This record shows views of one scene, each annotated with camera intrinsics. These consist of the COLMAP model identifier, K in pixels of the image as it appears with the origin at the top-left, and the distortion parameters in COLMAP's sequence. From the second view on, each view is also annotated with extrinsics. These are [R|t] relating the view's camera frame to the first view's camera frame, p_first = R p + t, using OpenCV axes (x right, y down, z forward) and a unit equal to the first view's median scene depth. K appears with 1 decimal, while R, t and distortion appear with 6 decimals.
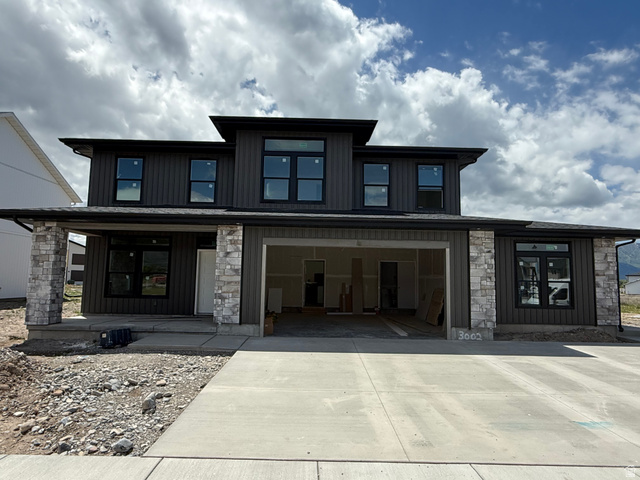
lens RADIAL K [[403.2, 0, 320.0], [0, 403.2, 240.0], [0, 0, 1]] dist [0.001641, 0.000159]
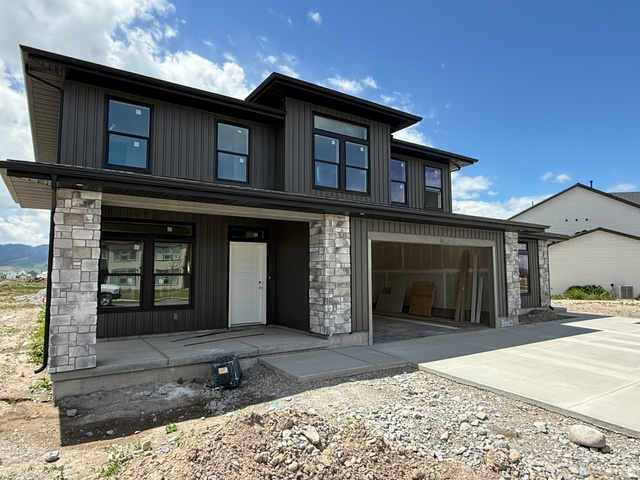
lens RADIAL K [[403.2, 0, 320.0], [0, 403.2, 240.0], [0, 0, 1]] dist [0.001641, 0.000159]
pose [[0.840704, 0.023350, 0.540991, -0.692728], [-0.033994, 0.999375, 0.009692, 0.008001], [-0.540426, -0.026538, 0.840973, 0.321483]]
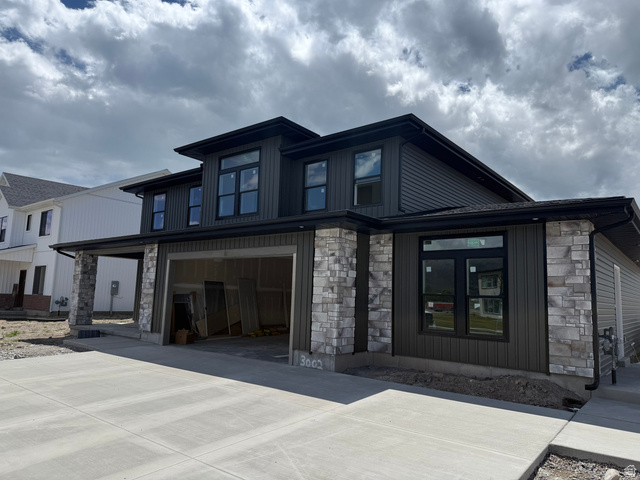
lens RADIAL K [[452.4, 0, 320.0], [0, 452.4, 240.0], [0, 0, 1]] dist [0.054616, -0.003773]
pose [[0.765228, -0.076021, -0.639255, 0.954563], [0.044670, 0.996880, -0.065078, 0.056424], [0.642208, 0.021244, 0.766236, 0.317920]]
